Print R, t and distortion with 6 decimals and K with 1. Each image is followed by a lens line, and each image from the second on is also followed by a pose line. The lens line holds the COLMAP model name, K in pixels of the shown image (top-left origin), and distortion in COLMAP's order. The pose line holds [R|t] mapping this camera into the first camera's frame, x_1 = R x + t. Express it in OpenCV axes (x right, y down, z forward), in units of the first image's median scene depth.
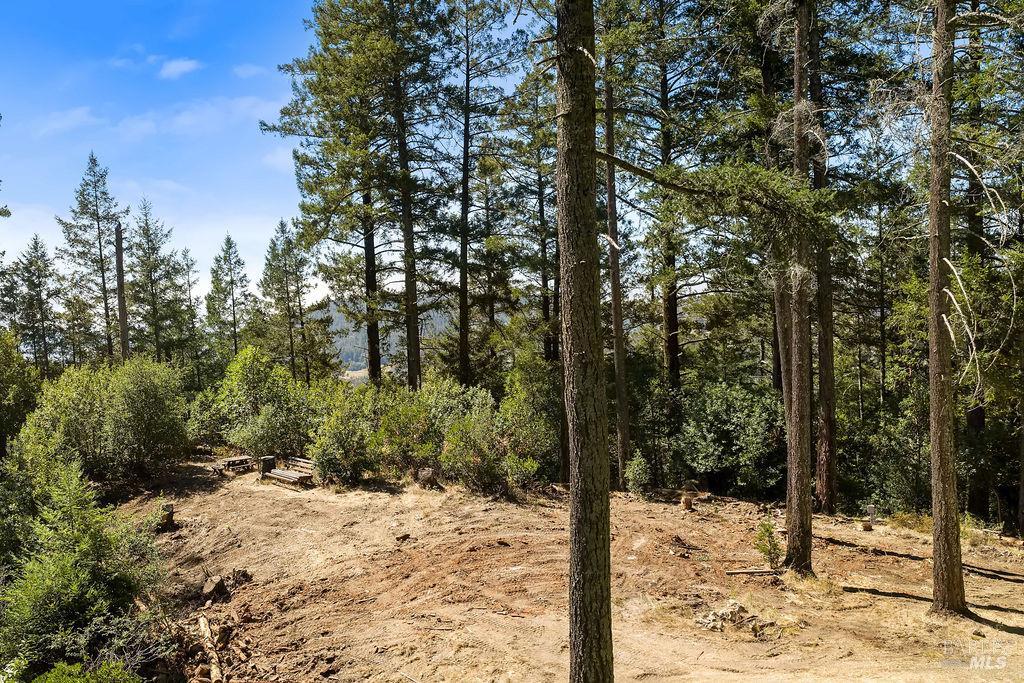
lens RADIAL K [[849.4, 0, 515.2], [0, 849.4, 346.0], [0, 0, 1]] dist [0.023042, -0.029780]
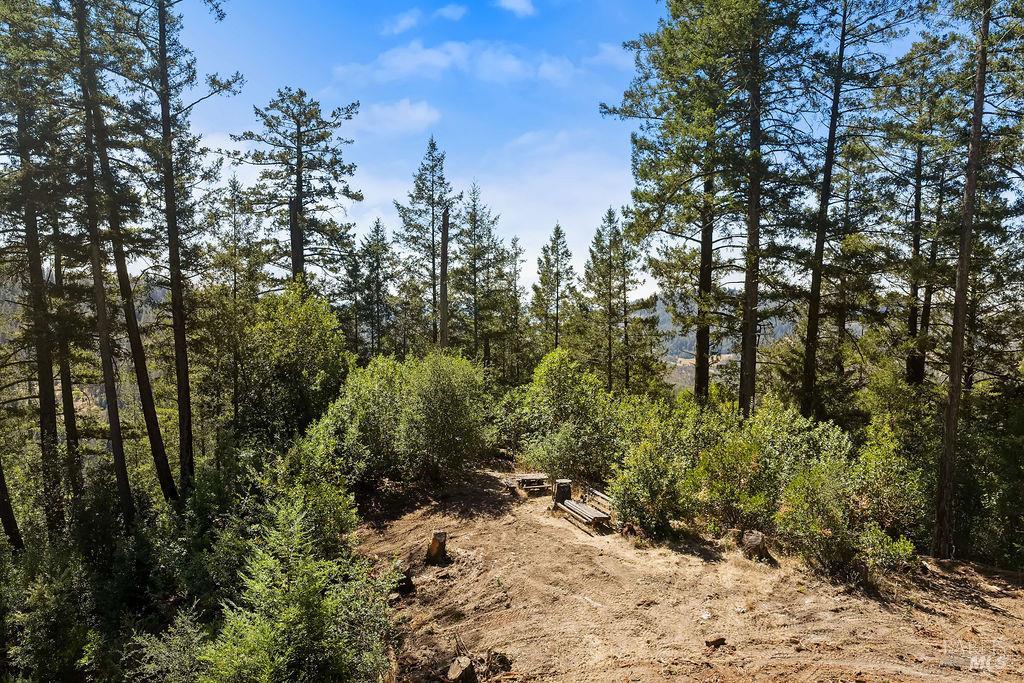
lens RADIAL K [[844.2, 0, 508.6], [0, 844.2, 341.8], [0, 0, 1]] dist [0.016163, -0.028717]
pose [[0.920326, 0.079387, -0.383011, -0.018453], [-0.078504, 0.996752, 0.017961, -0.013692], [0.383193, 0.013538, 0.923569, 0.127356]]
